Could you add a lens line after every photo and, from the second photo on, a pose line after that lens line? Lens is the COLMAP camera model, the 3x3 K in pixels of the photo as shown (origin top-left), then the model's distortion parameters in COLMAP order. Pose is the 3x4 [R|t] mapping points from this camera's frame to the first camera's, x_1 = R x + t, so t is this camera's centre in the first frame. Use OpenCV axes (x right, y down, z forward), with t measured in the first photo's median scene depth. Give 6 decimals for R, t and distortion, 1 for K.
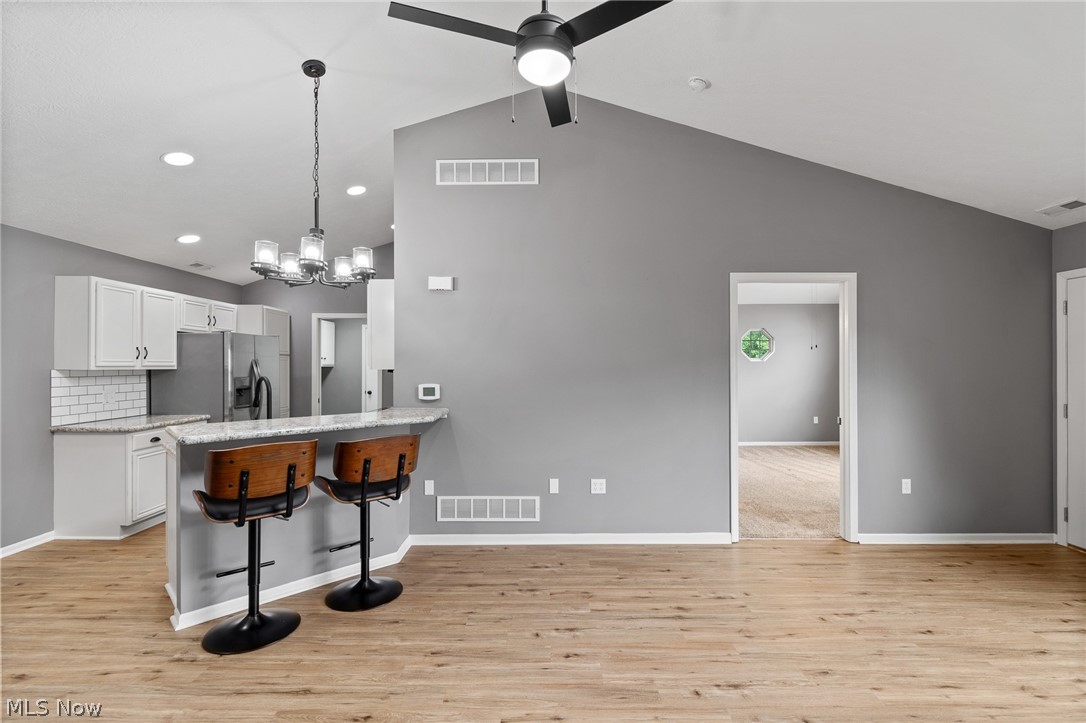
lens RADIAL K [[486.6, 0, 542.6], [0, 486.6, 364.6], [0, 0, 1]] dist [0.001673, -0.000781]
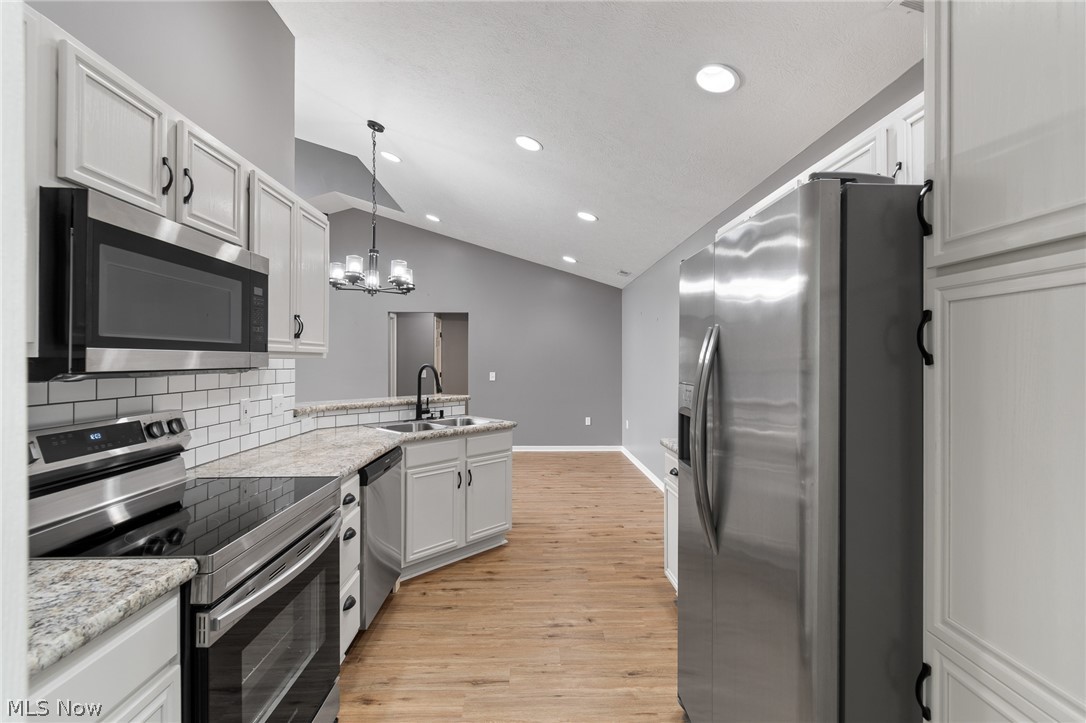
lens RADIAL K [[486.6, 0, 542.6], [0, 486.6, 364.6], [0, 0, 1]] dist [0.001673, -0.000781]
pose [[-0.999492, -0.001878, -0.031800, -0.689290], [-0.001887, 0.999998, 0.000252, 0.023086], [0.031800, 0.000312, -0.999494, 1.822823]]
